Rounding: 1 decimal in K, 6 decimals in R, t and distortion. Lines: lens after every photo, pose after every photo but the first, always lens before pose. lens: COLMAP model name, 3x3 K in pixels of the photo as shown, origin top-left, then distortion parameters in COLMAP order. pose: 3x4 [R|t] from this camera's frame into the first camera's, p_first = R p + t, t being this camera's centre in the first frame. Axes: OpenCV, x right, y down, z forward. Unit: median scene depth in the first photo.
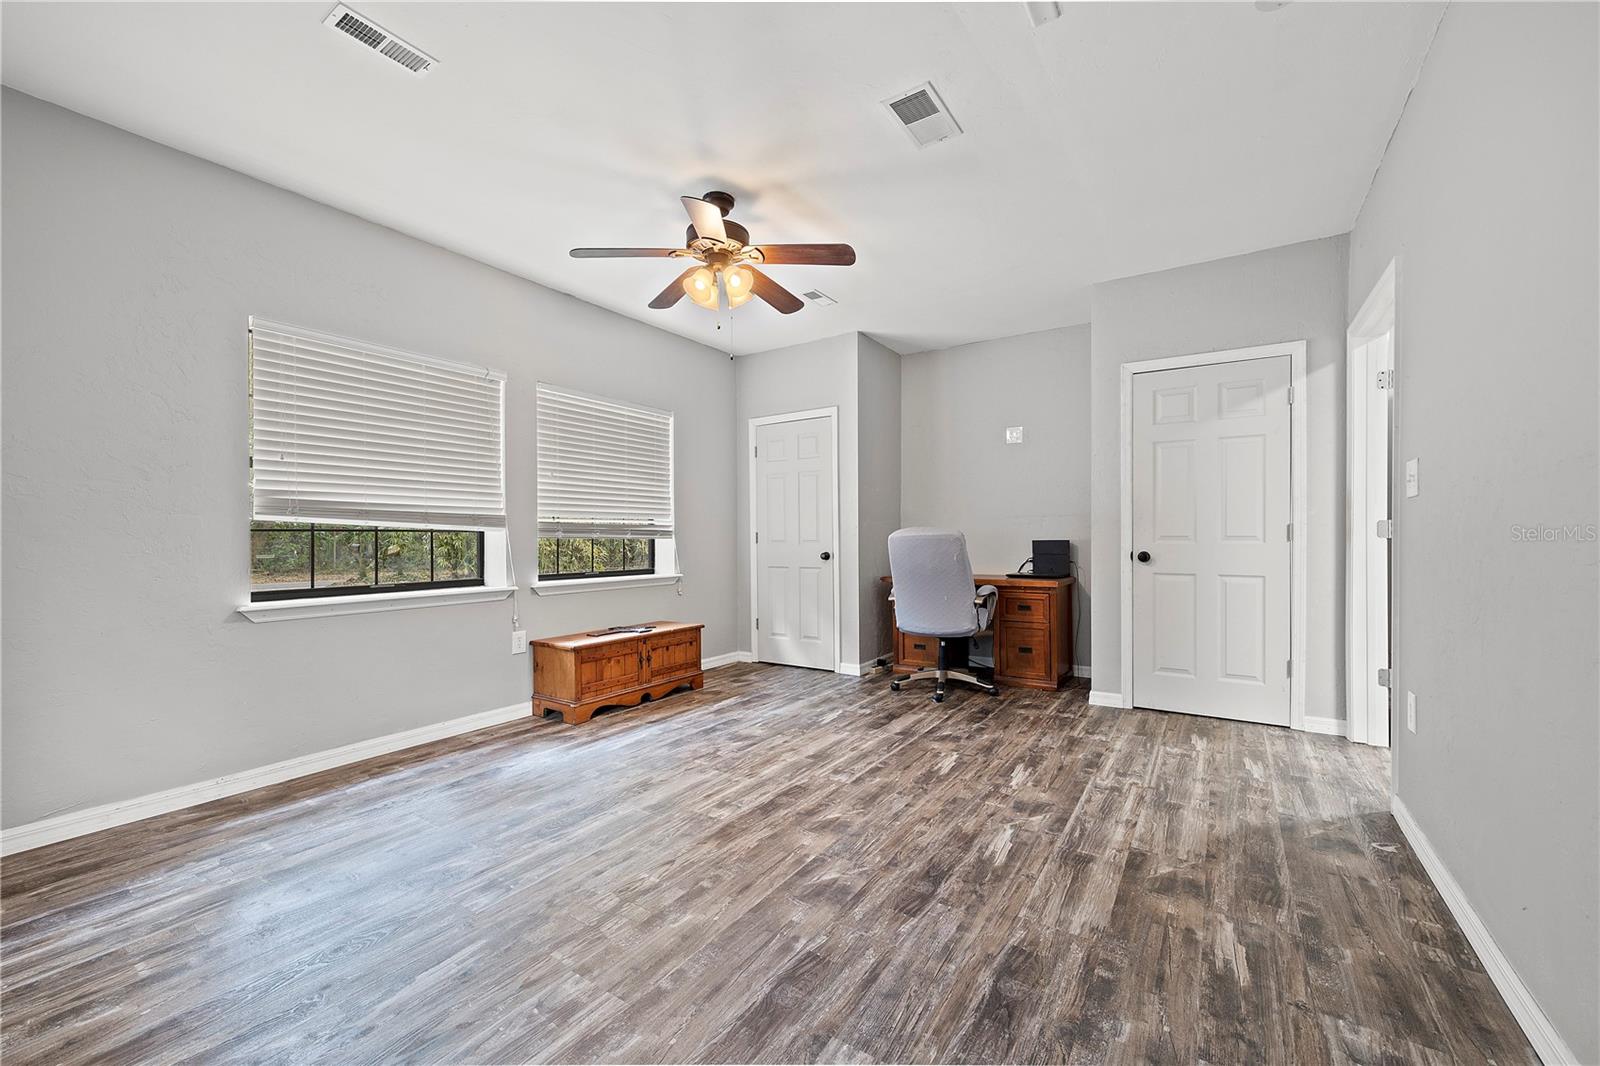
lens RADIAL K [[635.9, 0, 811.6], [0, 635.9, 533.9], [0, 0, 1]] dist [0.003207, -0.000079]
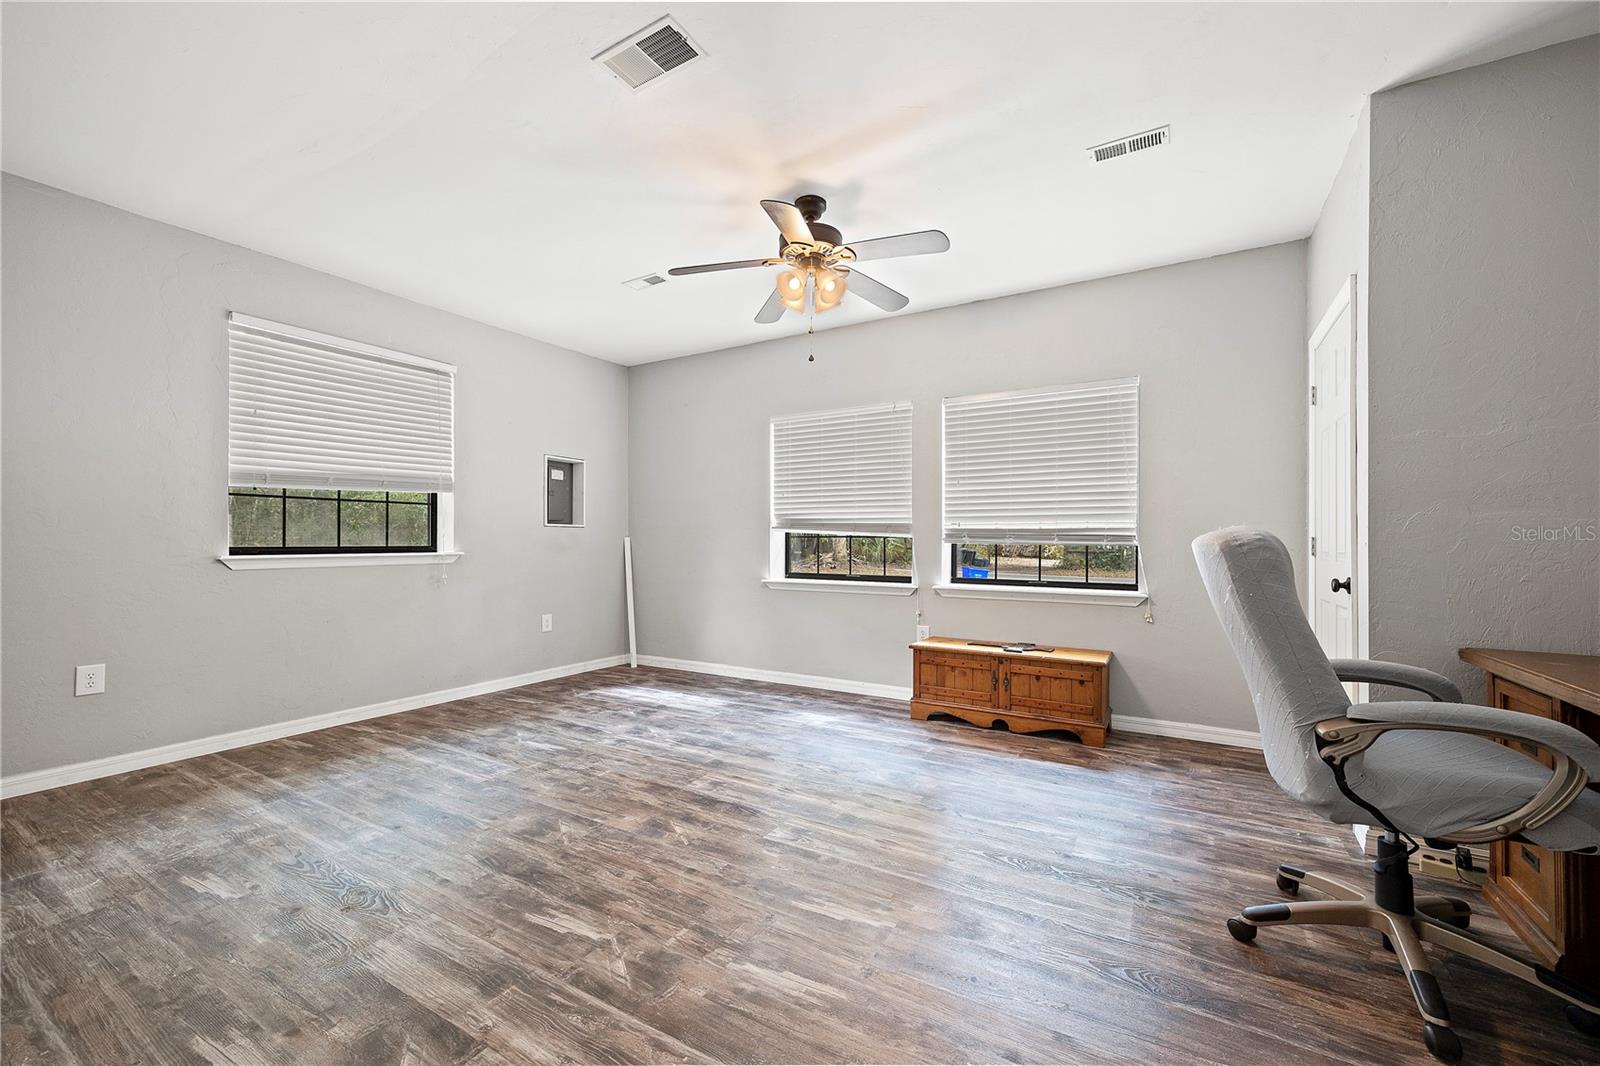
lens RADIAL K [[635.9, 0, 805.3], [0, 635.9, 537.9], [0, 0, 1]] dist [0.003207, -0.000079]
pose [[0.040275, 0.003492, -0.999183, 0.823079], [0.002214, 0.999991, 0.003584, -0.009114], [0.999186, -0.002356, 0.040267, 0.930363]]
